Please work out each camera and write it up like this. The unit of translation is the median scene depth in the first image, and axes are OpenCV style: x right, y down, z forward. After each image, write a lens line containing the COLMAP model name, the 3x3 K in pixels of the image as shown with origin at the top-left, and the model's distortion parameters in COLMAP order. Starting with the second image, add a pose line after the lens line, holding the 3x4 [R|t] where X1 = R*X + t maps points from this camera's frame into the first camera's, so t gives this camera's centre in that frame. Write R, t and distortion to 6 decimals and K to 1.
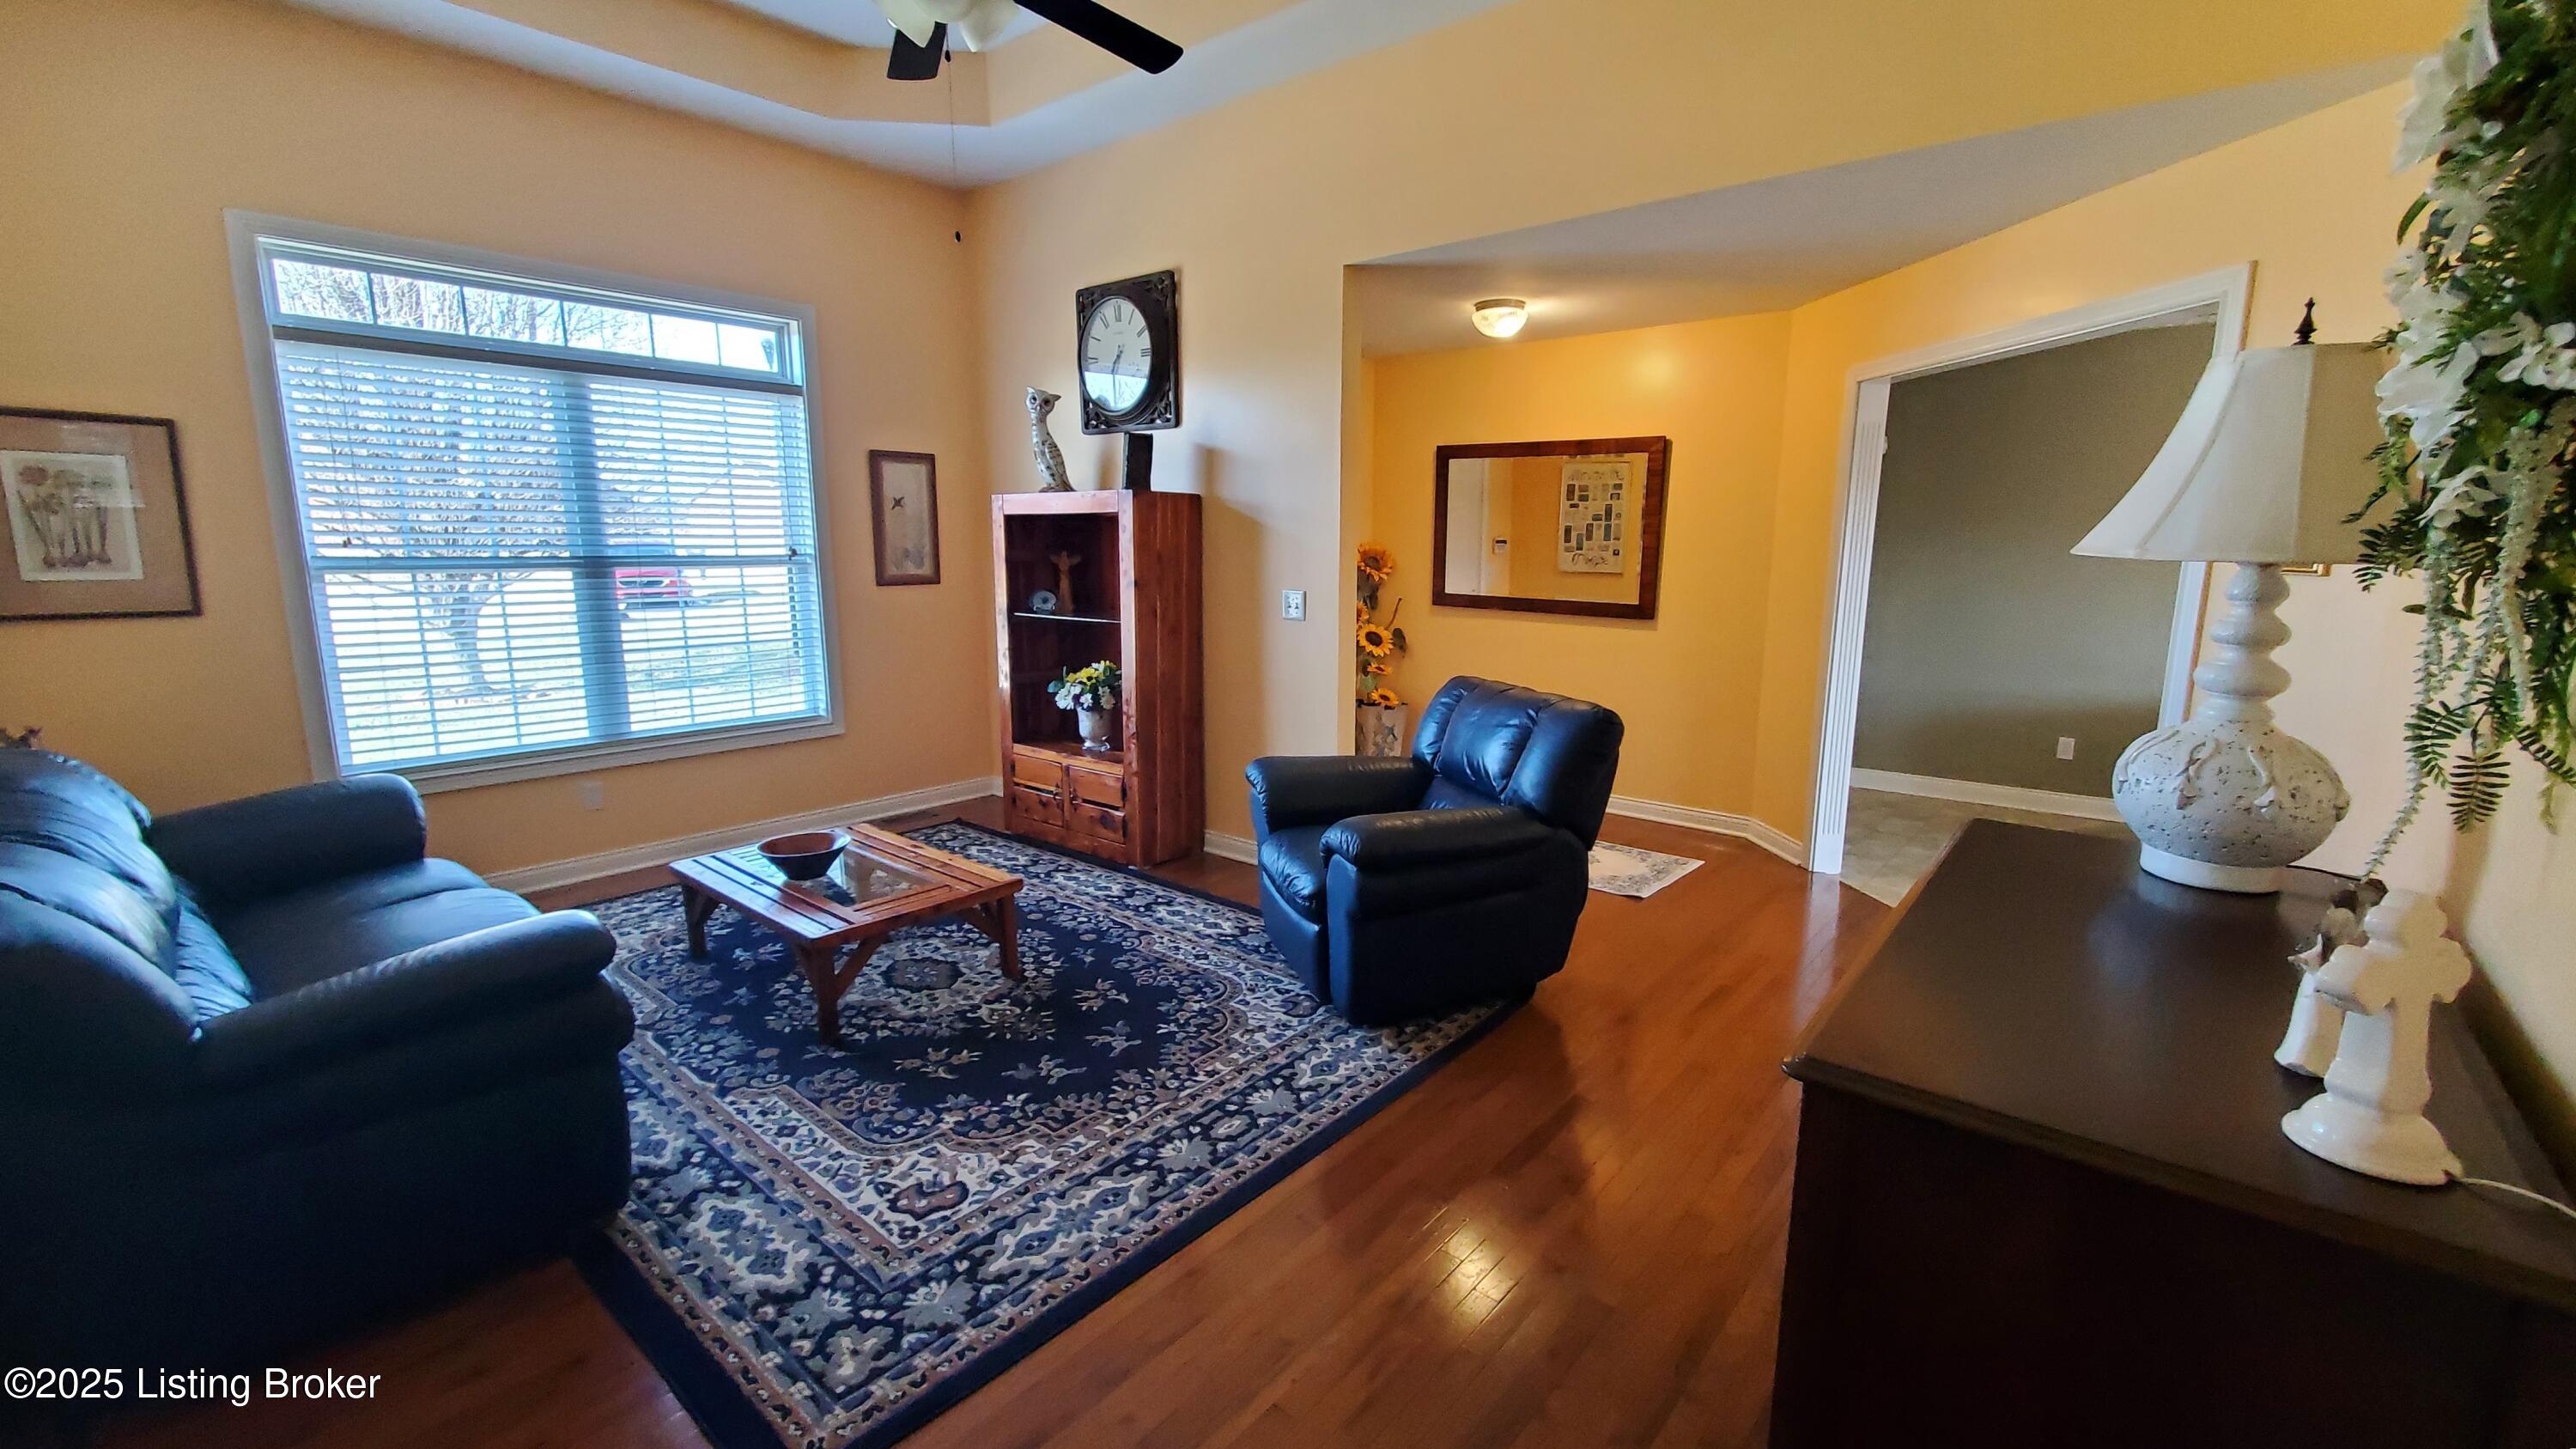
lens RADIAL K [[1019.3, 0, 1295.5], [0, 1019.3, 720.3], [0, 0, 1]] dist [0.000479, -0.005458]
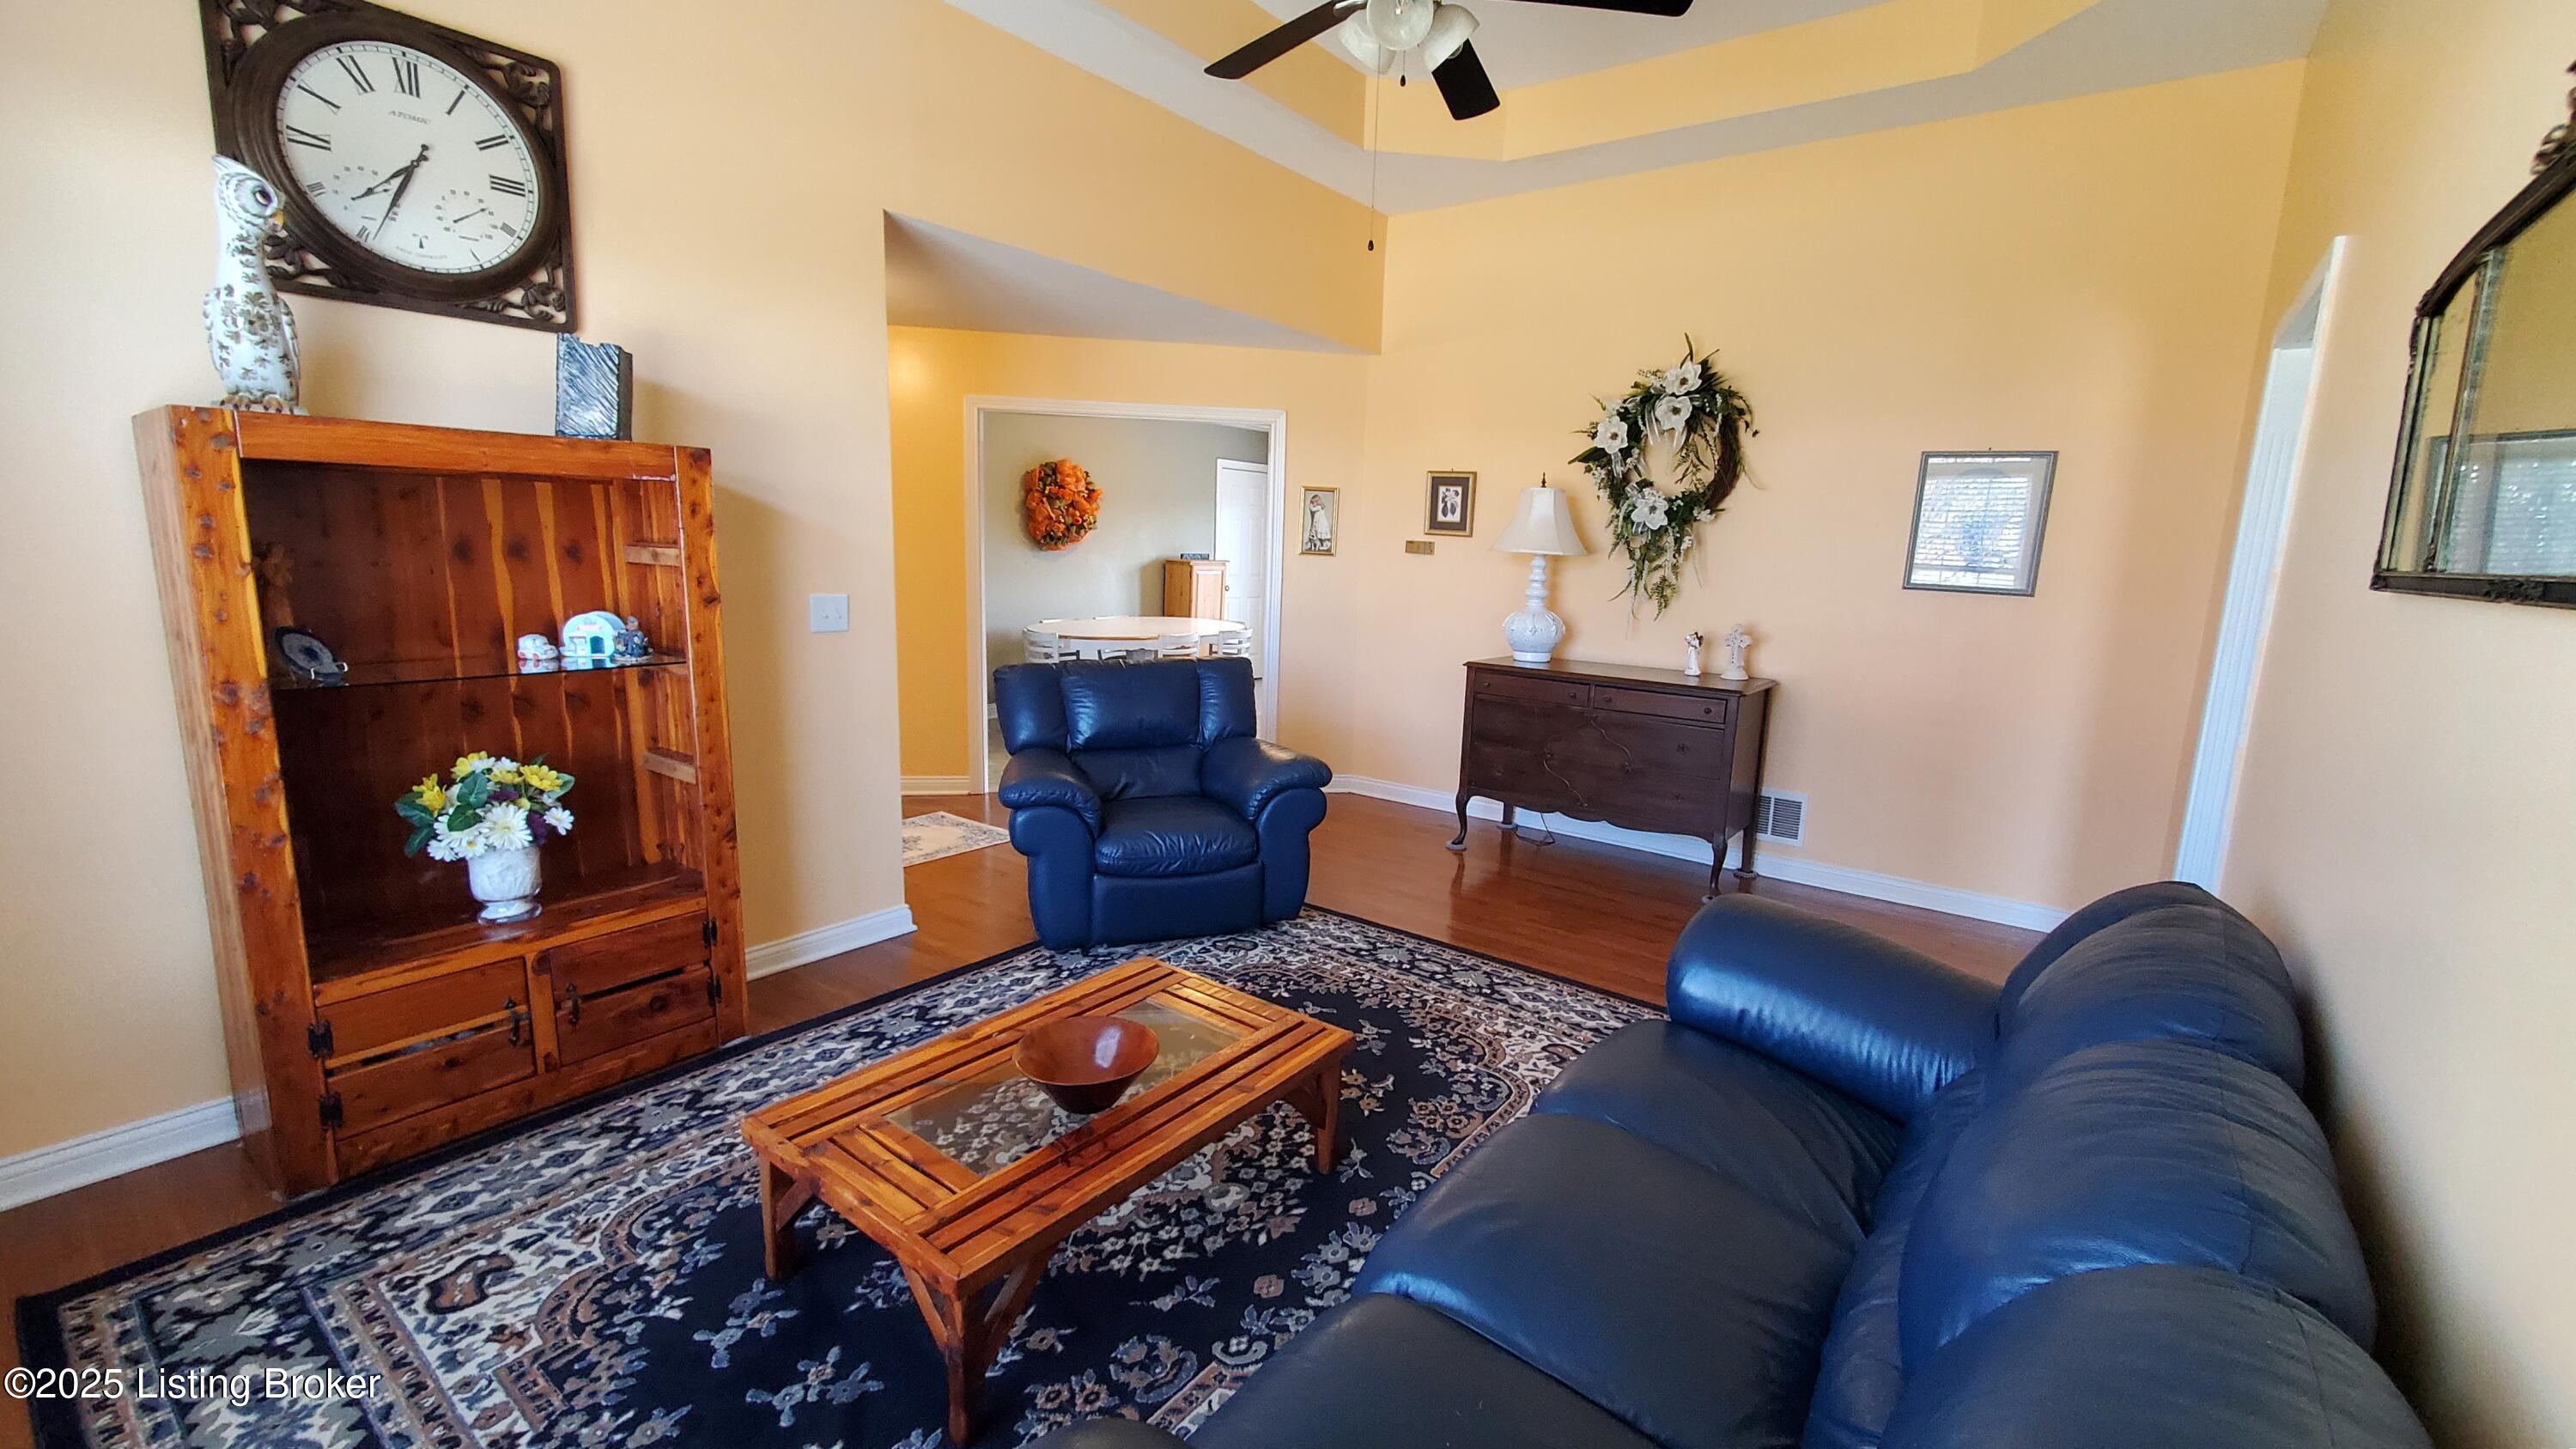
lens RADIAL K [[1022.9, 0, 1305.2], [0, 1022.9, 720.3], [0, 0, 1]] dist [0.000954, -0.000219]
pose [[-0.021251, -0.180407, 0.983362, -1.059466], [0.144411, 0.972716, 0.181575, -0.161932], [-0.989290, 0.145867, 0.005382, 0.852791]]
